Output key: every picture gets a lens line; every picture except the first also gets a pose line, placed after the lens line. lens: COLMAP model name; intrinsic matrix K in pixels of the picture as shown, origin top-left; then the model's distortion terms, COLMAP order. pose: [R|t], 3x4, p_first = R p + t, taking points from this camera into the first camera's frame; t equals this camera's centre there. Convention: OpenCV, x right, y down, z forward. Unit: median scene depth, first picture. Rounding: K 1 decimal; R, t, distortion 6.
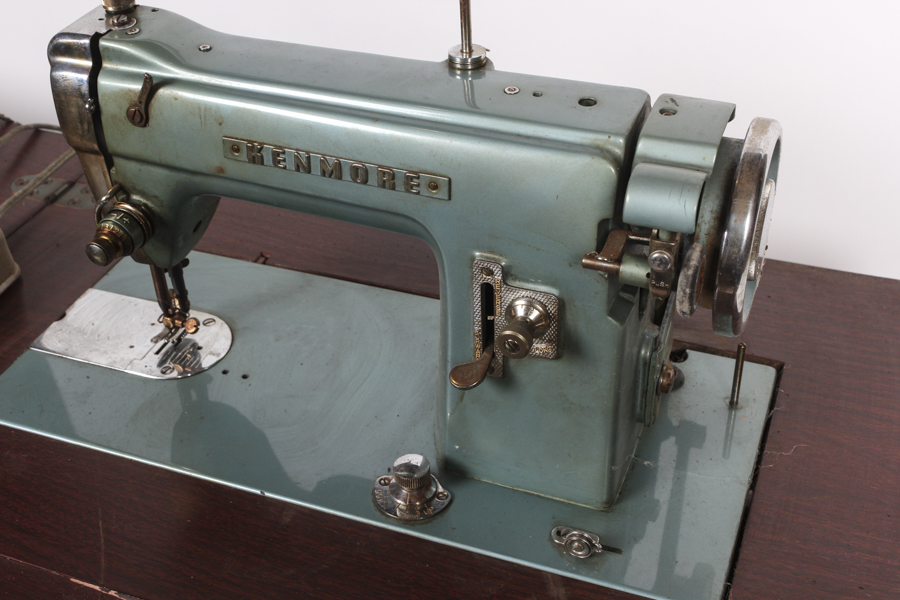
lens RADIAL K [[1166.2, 0, 450.0], [0, 1166.2, 300.0], [0, 0, 1]] dist [-0.015425, -0.018977]
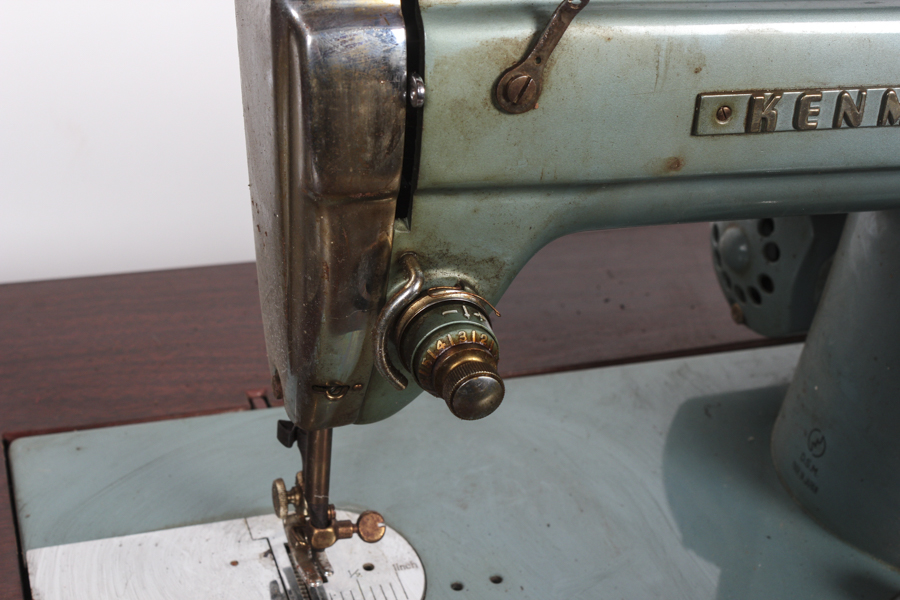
lens RADIAL K [[1445.2, 0, 450.0], [0, 1445.2, 300.0], [0, 0, 1]] dist [-0.031884, -0.058275]
pose [[0.760307, -0.240895, 0.603243, -0.698611], [0.287066, 0.957689, 0.020629, -0.097508], [-0.582689, 0.157486, 0.797291, 0.562329]]
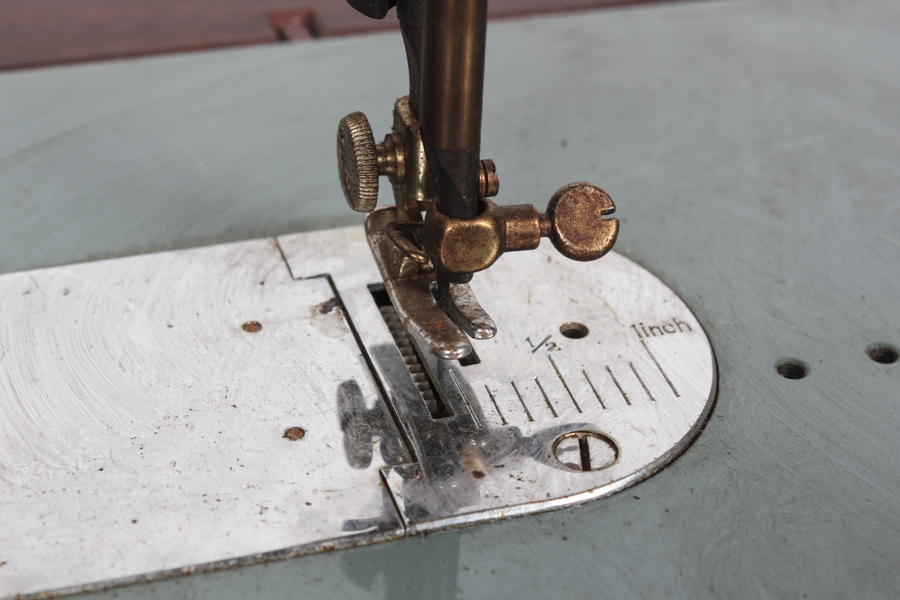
lens RADIAL K [[2072.4, 0, 450.0], [0, 2072.4, 300.0], [0, 0, 1]] dist [-0.052994, -0.045408]
pose [[0.783153, -0.289779, 0.550182, -0.564065], [0.314421, 0.947876, 0.051684, 0.010785], [-0.536481, 0.132512, 0.833444, 0.876950]]
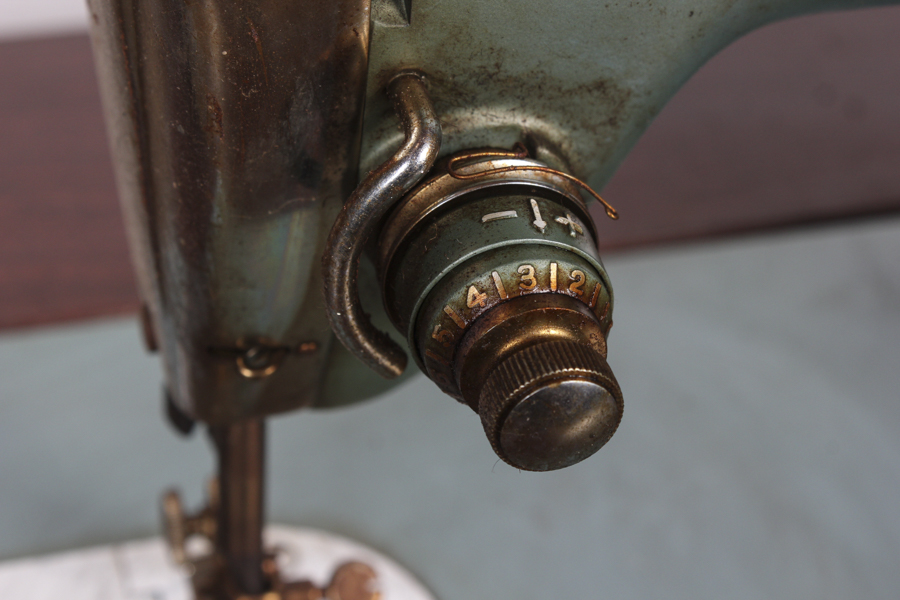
lens RADIAL K [[2072.4, 0, 450.0], [0, 2072.4, 300.0], [0, 0, 1]] dist [-0.052994, -0.045408]
pose [[0.793181, -0.312271, 0.522830, -0.531449], [0.282081, 0.949264, 0.139024, -0.121738], [-0.539717, 0.037209, 0.841024, 0.748573]]
